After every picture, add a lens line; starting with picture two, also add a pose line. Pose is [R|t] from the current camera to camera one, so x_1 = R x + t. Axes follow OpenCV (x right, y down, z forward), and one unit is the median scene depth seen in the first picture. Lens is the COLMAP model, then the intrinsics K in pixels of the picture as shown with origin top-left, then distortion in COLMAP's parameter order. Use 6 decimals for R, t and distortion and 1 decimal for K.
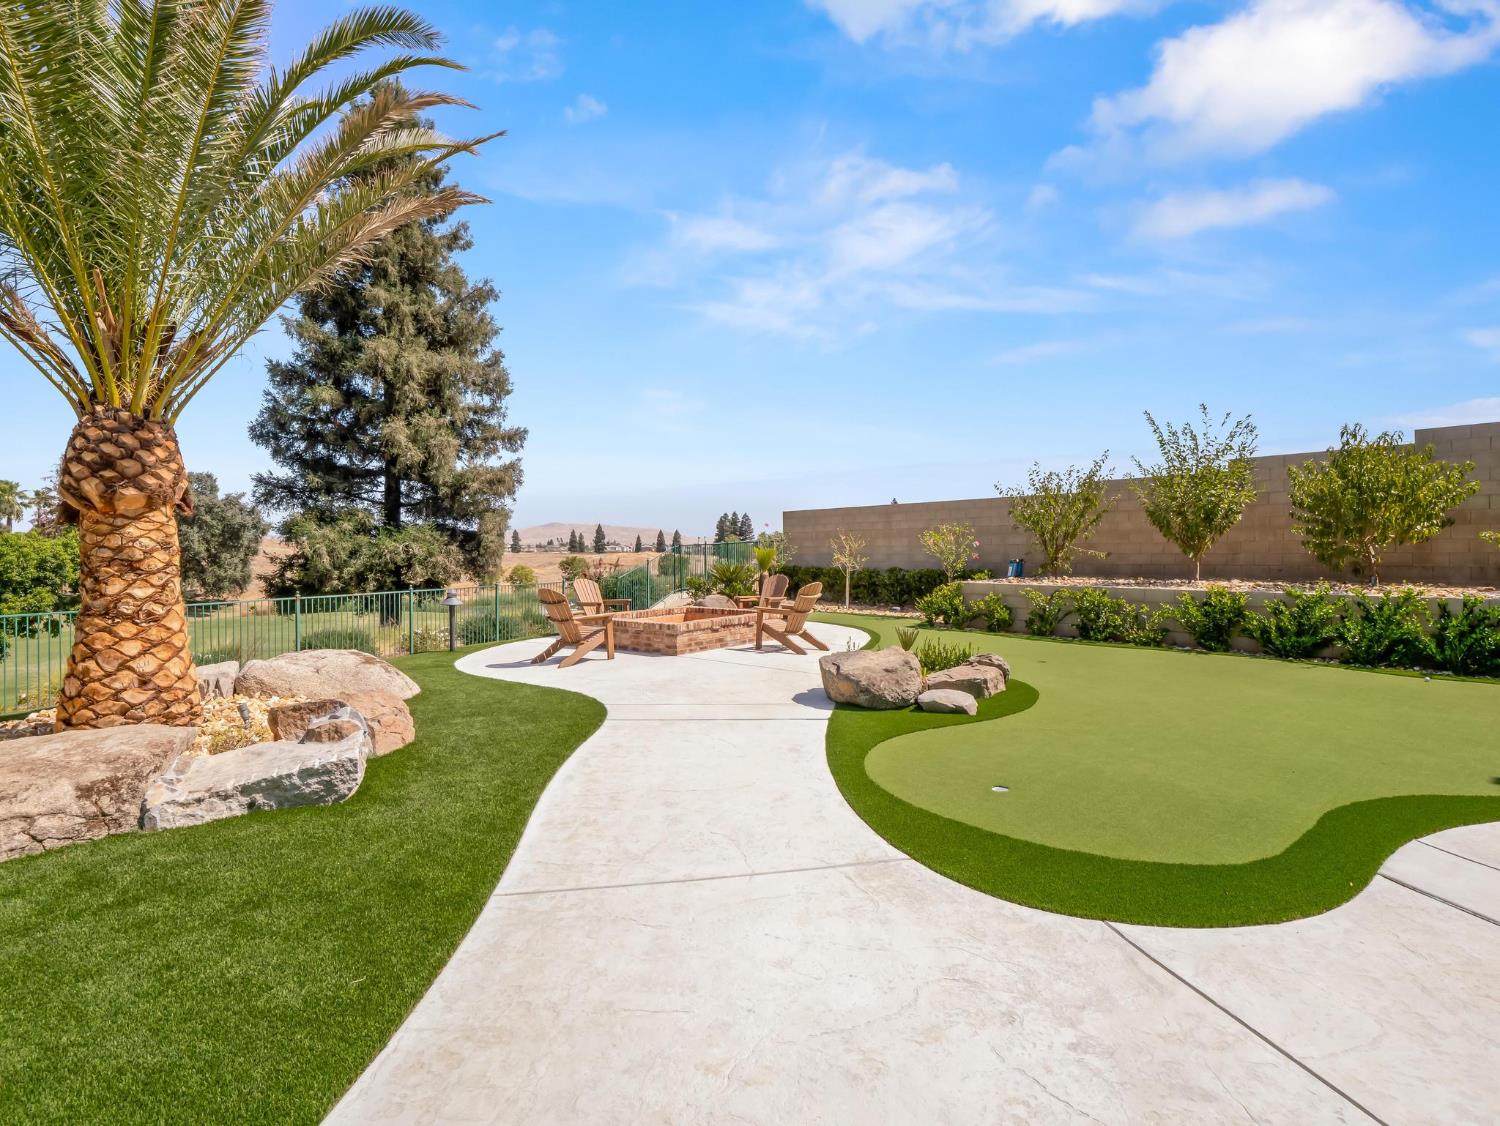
lens RADIAL K [[765.7, 0, 797.8], [0, 765.7, 563.1], [0, 0, 1]] dist [-0.015830, 0.000200]
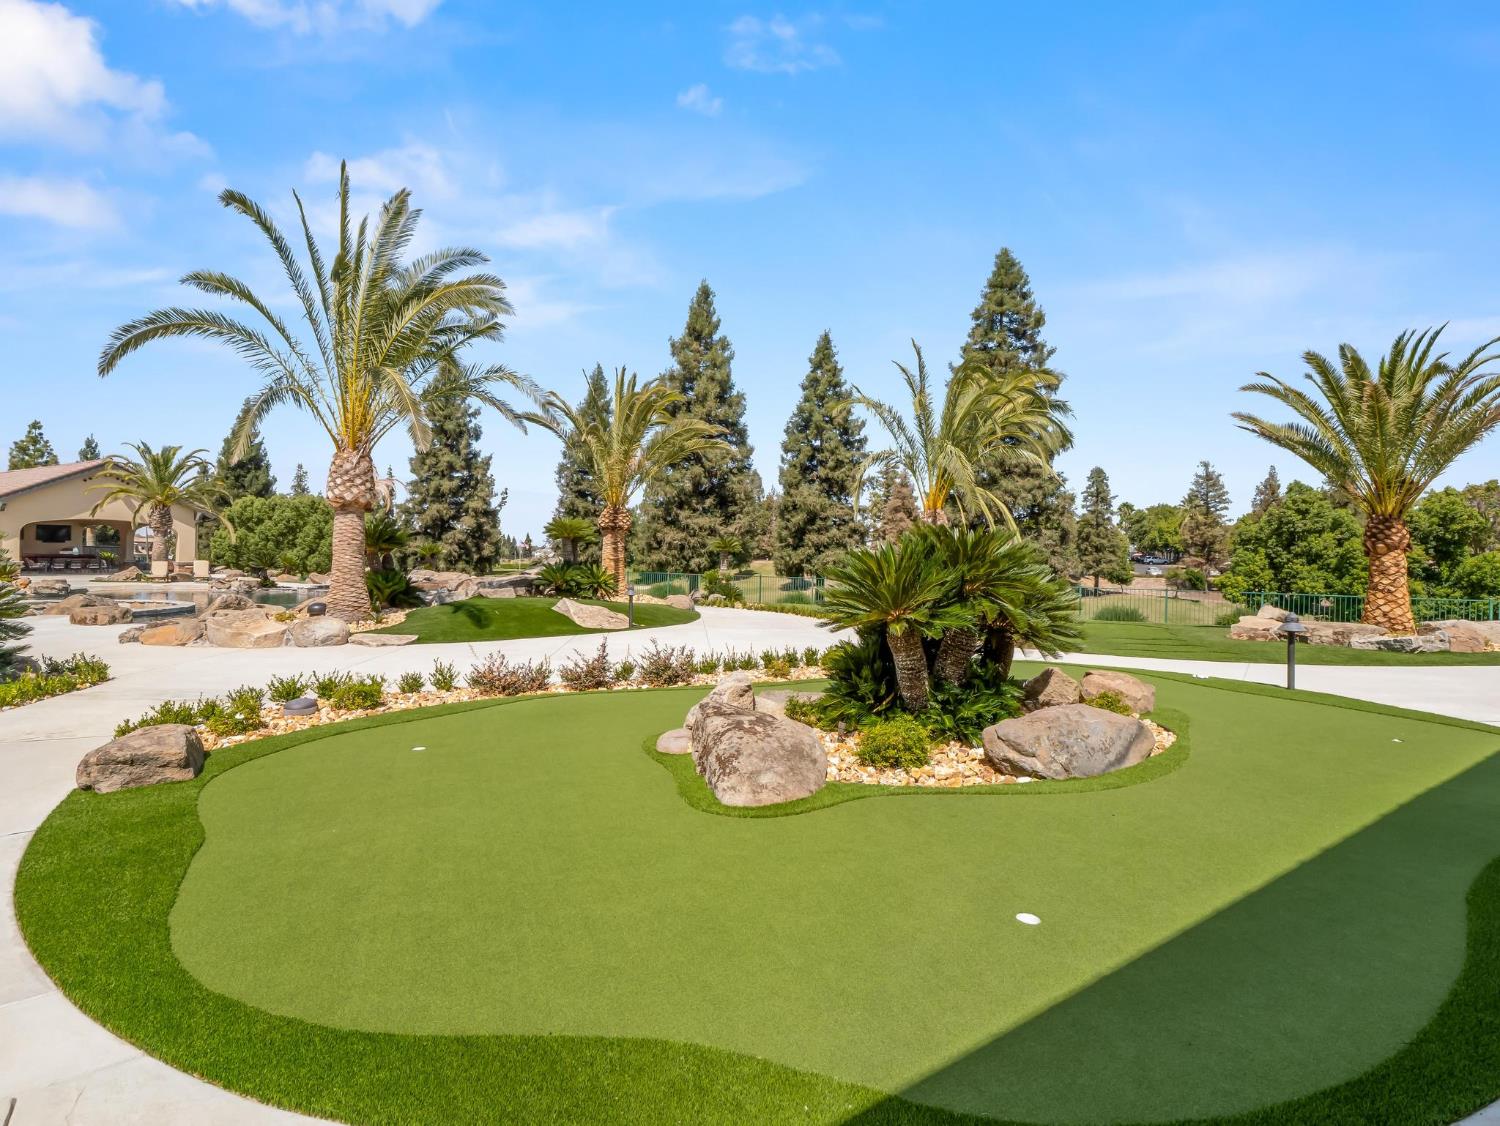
lens RADIAL K [[783.7, 0, 745.4], [0, 783.7, 553.0], [0, 0, 1]] dist [-0.013454, -0.000259]
pose [[-0.091646, -0.000644, -0.995791, 0.409631], [-0.028723, 0.999585, 0.001997, -0.000863], [0.995377, 0.028785, -0.091626, -0.200427]]
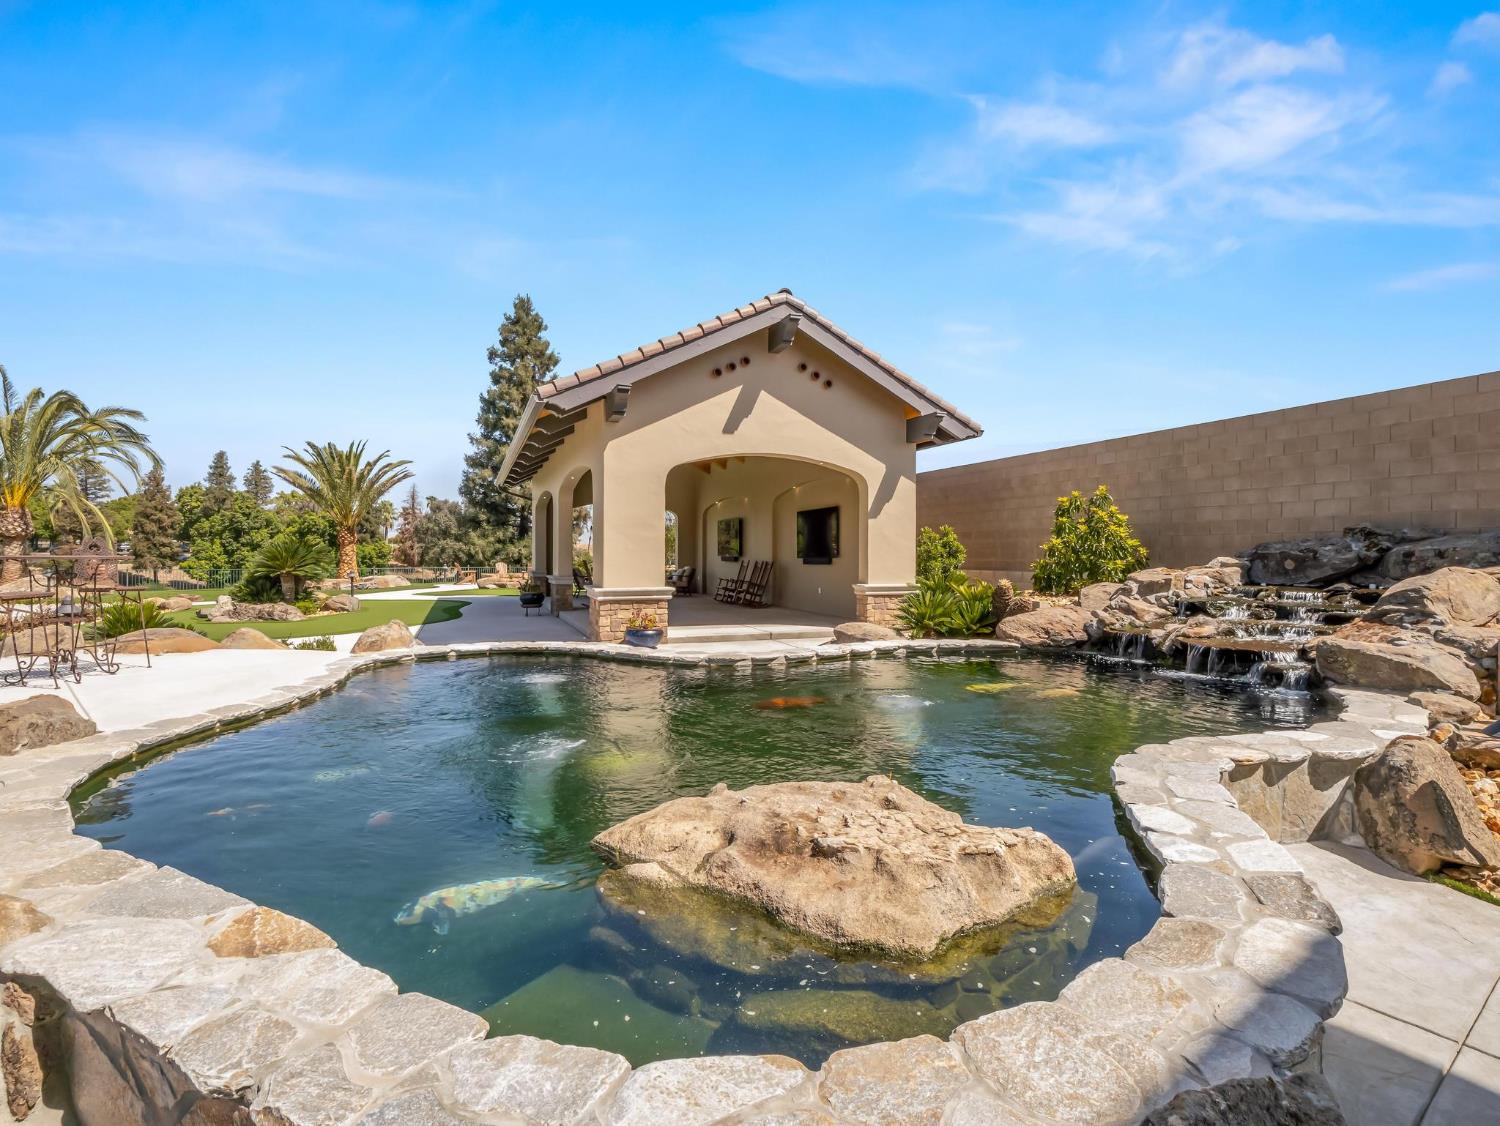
lens RADIAL K [[783.7, 0, 745.4], [0, 783.7, 553.0], [0, 0, 1]] dist [-0.013454, -0.000259]
pose [[0.928579, 0.010367, -0.370991, 0.786668], [-0.016834, 0.999757, -0.014198, 0.004590], [0.370754, 0.019429, 0.928528, -0.644666]]
